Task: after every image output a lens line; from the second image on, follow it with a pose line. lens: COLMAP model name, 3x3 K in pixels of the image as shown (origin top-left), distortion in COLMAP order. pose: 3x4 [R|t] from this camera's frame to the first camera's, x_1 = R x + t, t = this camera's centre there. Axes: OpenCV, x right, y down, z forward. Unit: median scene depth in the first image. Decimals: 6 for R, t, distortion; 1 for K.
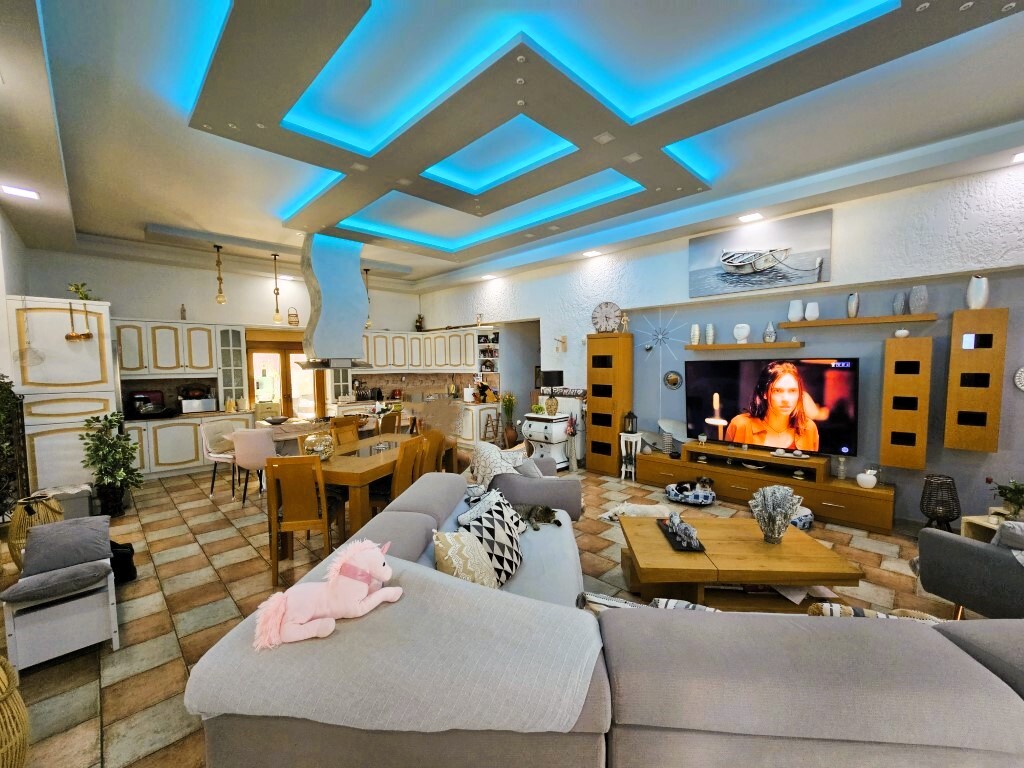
lens RADIAL K [[417.8, 0, 520.9], [0, 417.8, 386.8], [0, 0, 1]] dist [-0.008427, -0.000334]
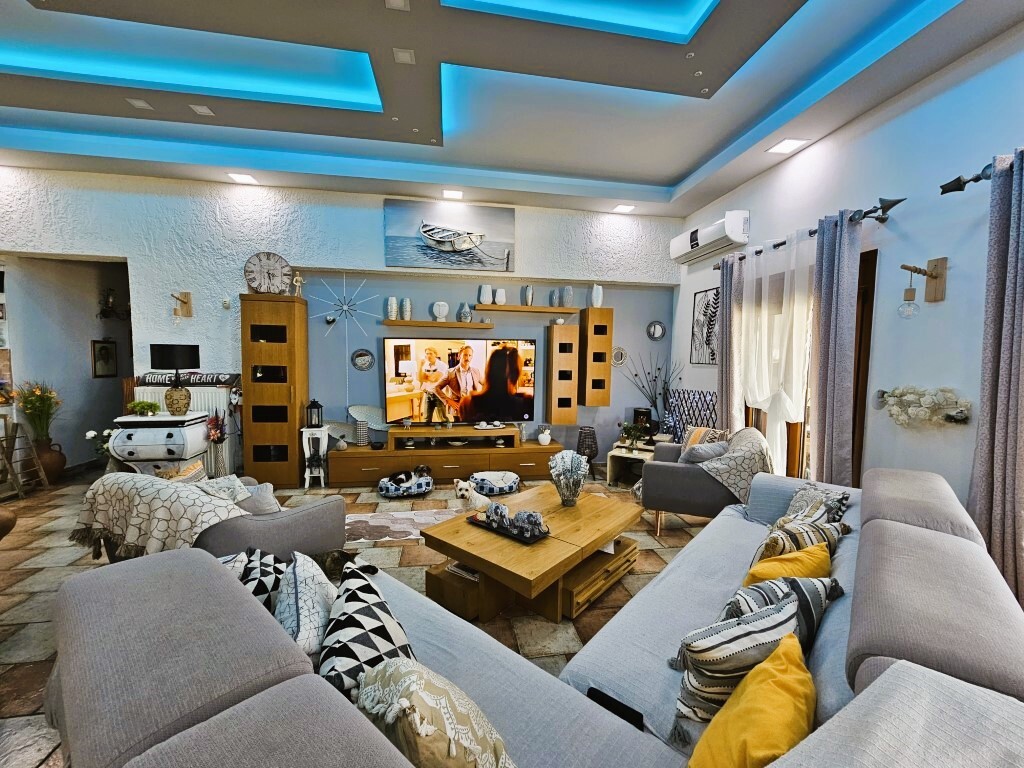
lens RADIAL K [[417.8, 0, 514.9], [0, 417.8, 383.9], [0, 0, 1]] dist [-0.008427, -0.000334]
pose [[0.581553, -0.036555, 0.812687, -0.167140], [0.025303, 0.999319, 0.026843, 0.020646], [-0.813115, 0.004953, 0.582082, 0.267839]]
